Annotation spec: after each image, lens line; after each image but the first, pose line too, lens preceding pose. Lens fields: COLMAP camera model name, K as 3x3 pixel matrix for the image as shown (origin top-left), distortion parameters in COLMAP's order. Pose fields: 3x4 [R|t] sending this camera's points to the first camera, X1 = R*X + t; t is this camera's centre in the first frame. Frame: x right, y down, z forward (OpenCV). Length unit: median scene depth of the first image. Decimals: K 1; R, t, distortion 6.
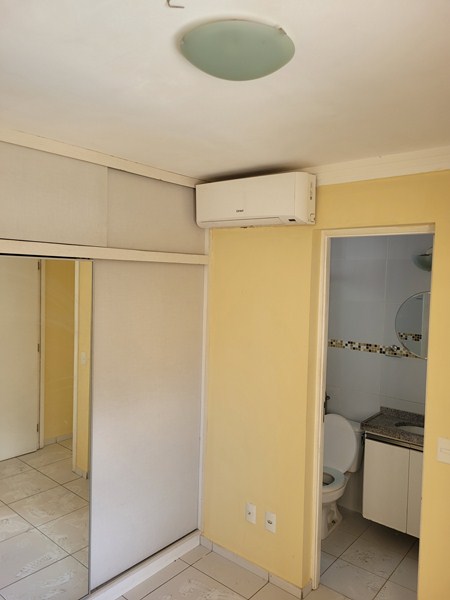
lens RADIAL K [[455.3, 0, 224.7], [0, 455.3, 304.7], [0, 0, 1]] dist [0.047343, -0.009551]
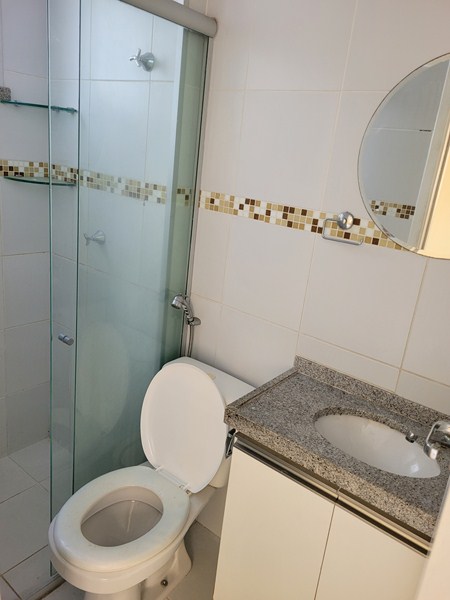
lens RADIAL K [[455.3, 0, 228.1], [0, 455.3, 297.1], [0, 0, 1]] dist [0.047343, -0.009551]
pose [[0.995725, 0.074796, 0.054205, 0.246086], [-0.085611, 0.967622, 0.237443, 0.072146], [-0.034691, -0.241068, 0.969888, 0.595877]]
